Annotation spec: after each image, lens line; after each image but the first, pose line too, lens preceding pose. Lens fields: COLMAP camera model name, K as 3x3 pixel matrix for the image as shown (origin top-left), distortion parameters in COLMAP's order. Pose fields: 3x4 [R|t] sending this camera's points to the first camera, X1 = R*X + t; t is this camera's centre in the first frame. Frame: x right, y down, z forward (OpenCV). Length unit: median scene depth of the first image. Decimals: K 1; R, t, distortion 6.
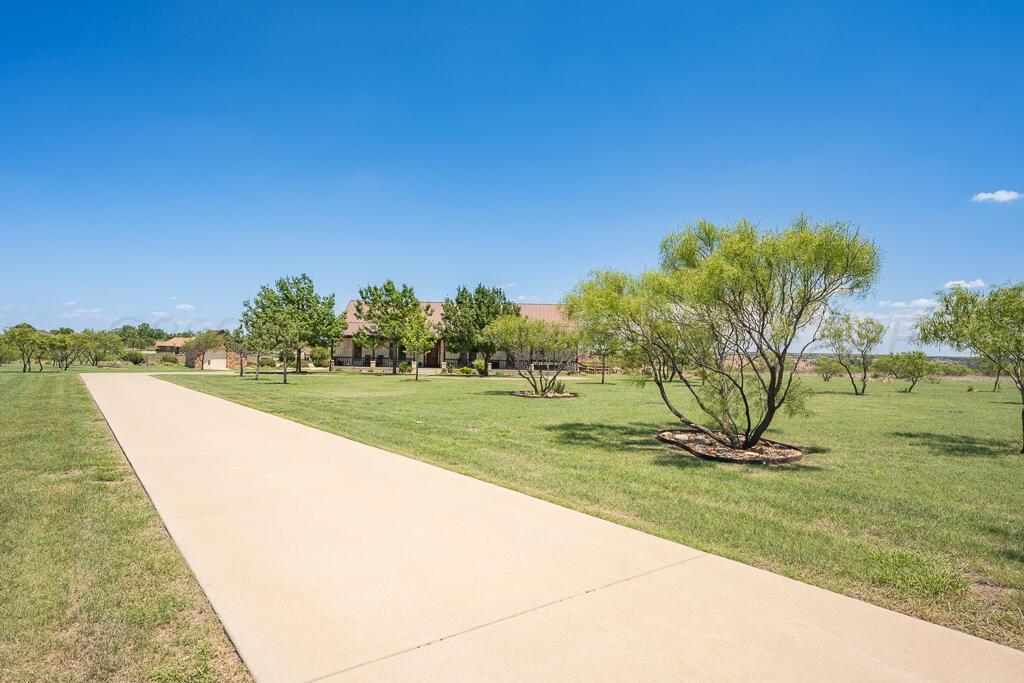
lens RADIAL K [[584.6, 0, 514.8], [0, 584.6, 341.6], [0, 0, 1]] dist [0.001957, -0.000423]
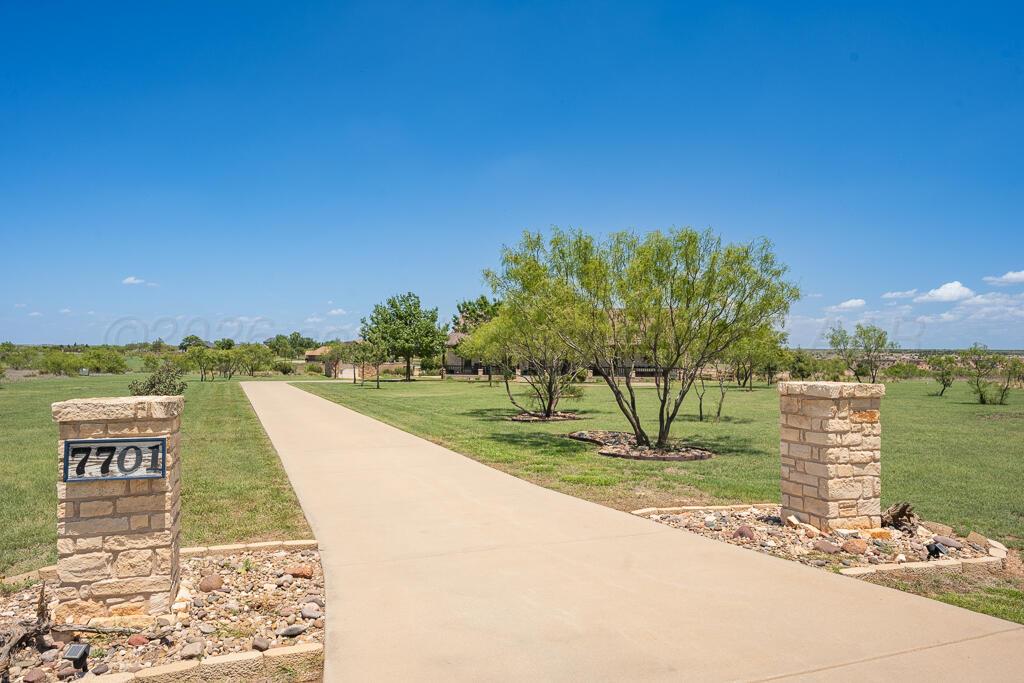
lens RADIAL K [[697.2, 0, 507.4], [0, 697.2, 345.4], [0, 0, 1]] dist [0.002747, 0.000718]
pose [[0.962913, -0.019253, -0.269123, 0.157206], [0.019886, 0.999802, -0.000373, -0.008772], [0.269077, -0.004993, 0.963106, -0.209864]]
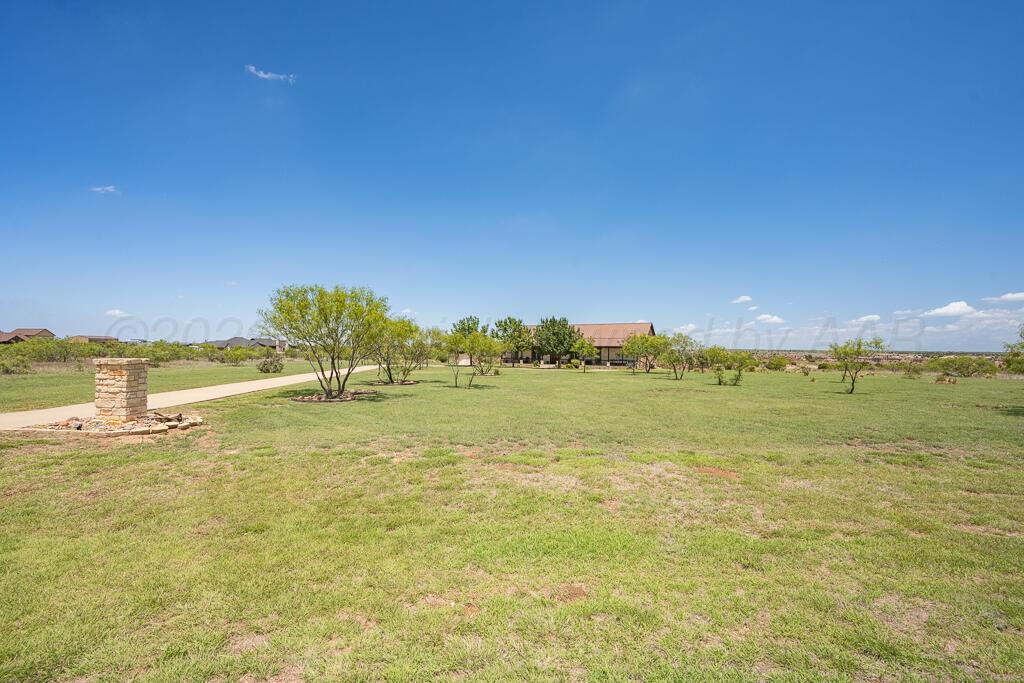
lens RADIAL K [[425.1, 0, 514.2], [0, 425.1, 343.5], [0, 0, 1]] dist [-0.002822, -0.000152]
pose [[0.870751, -0.018276, -0.491385, 0.414304], [0.014287, 0.999827, -0.011870, -0.002652], [0.491517, 0.003315, 0.870861, -0.145614]]
